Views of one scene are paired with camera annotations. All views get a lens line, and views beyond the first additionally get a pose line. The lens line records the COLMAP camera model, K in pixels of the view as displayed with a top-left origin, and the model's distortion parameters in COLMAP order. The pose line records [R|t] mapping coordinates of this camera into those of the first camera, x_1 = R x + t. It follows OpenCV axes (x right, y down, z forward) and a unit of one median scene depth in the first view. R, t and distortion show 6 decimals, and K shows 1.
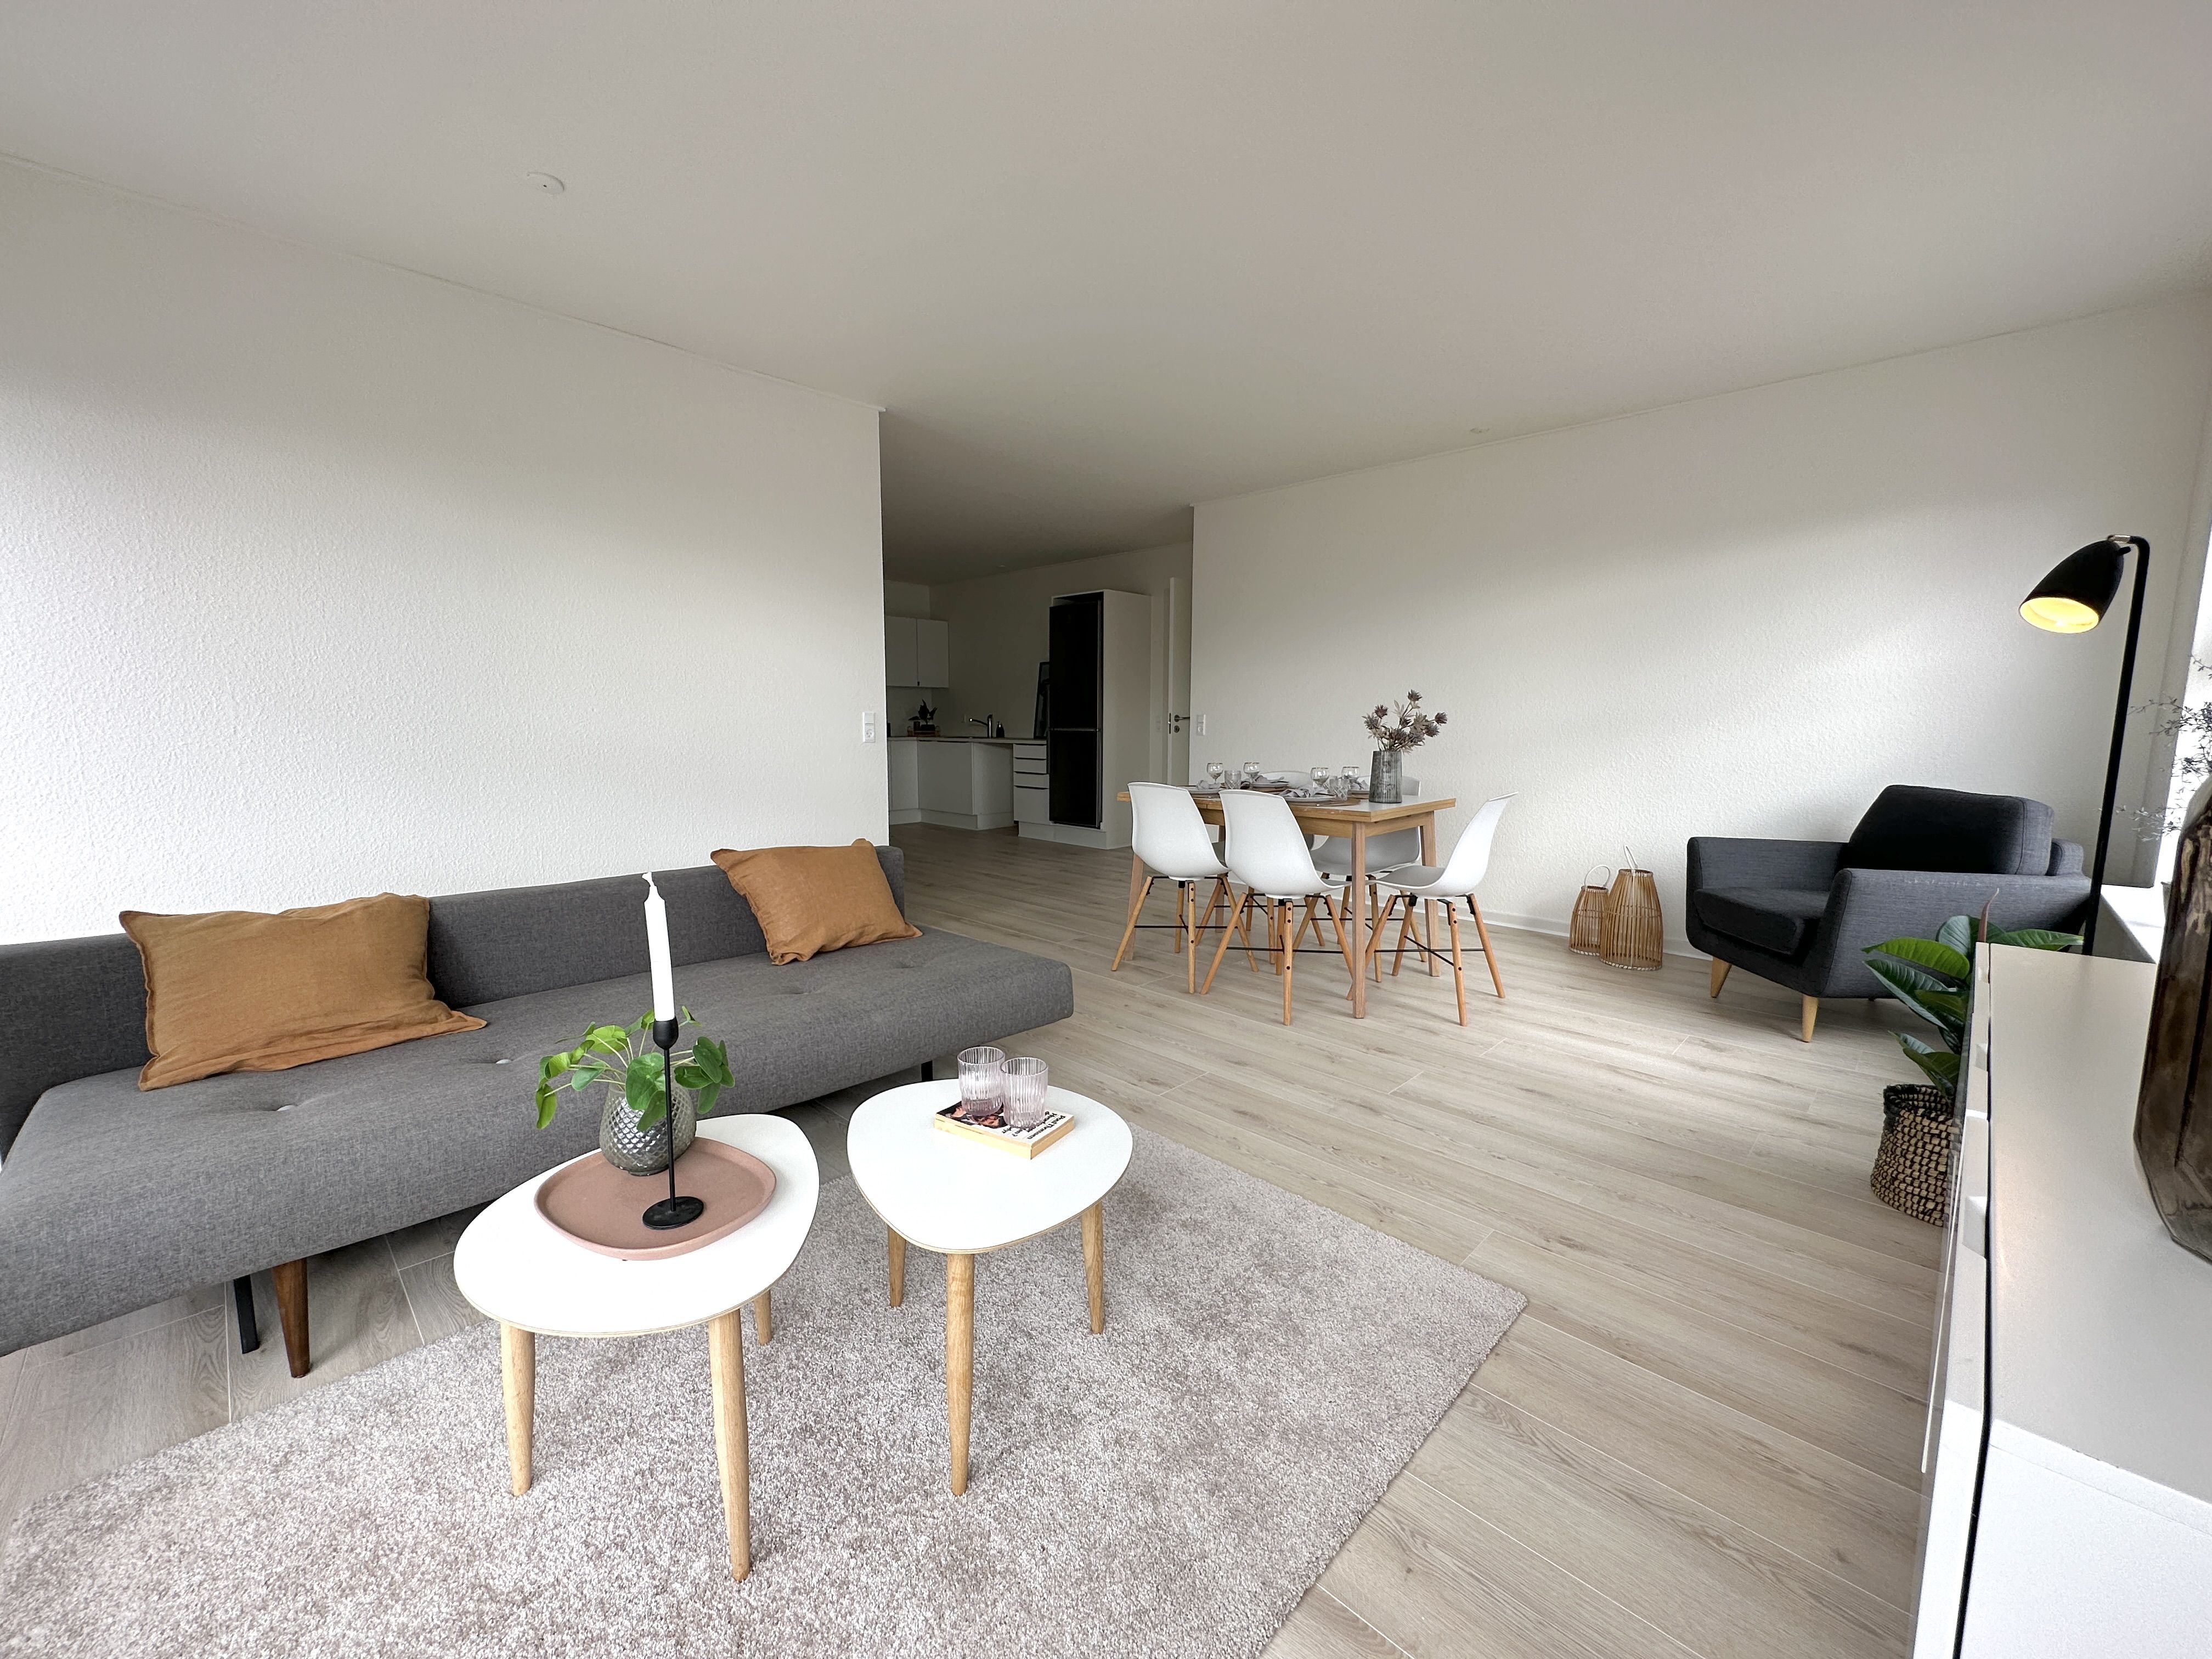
lens RADIAL K [[875.9, 0, 1106.0], [0, 875.9, 829.5], [0, 0, 1]] dist [-0.003861, 0.000084]
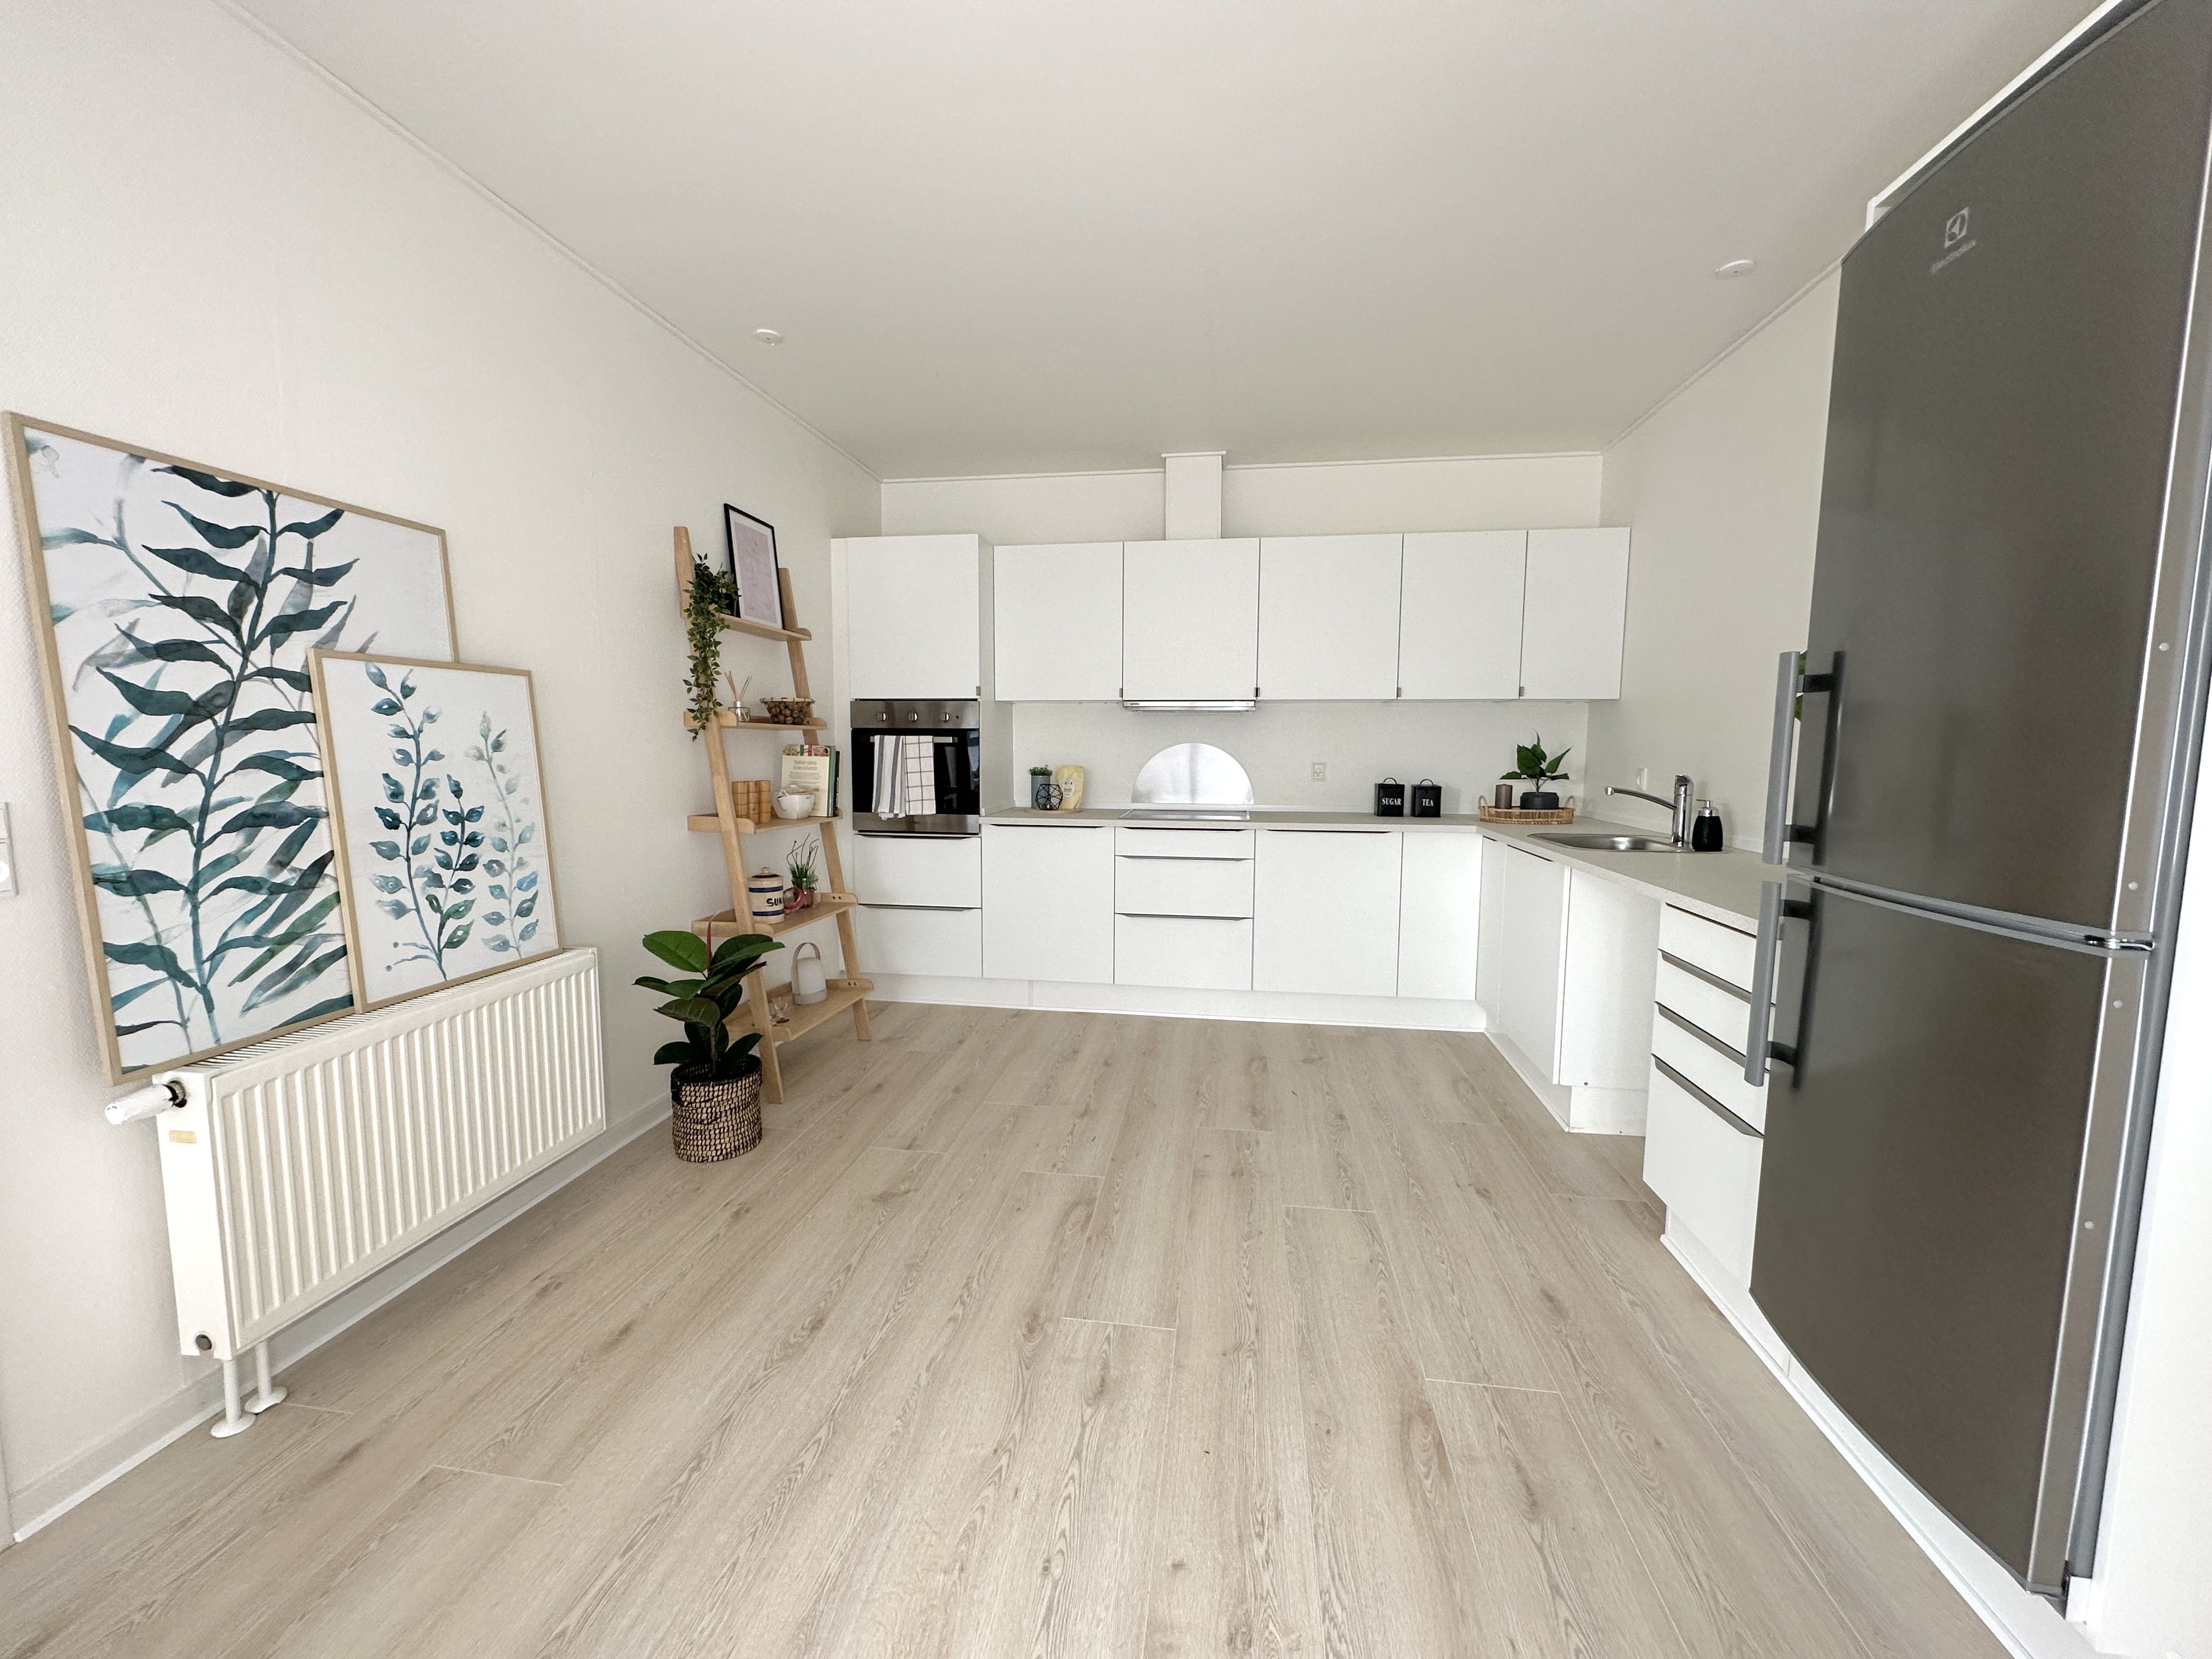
lens RADIAL K [[875.9, 0, 1106.0], [0, 875.9, 829.5], [0, 0, 1]] dist [-0.003861, 0.000084]
pose [[0.583552, 0.072284, -0.808852, 0.016843], [-0.098662, 0.994963, 0.017736, -0.267982], [0.806060, 0.069453, 0.587744, 1.792502]]
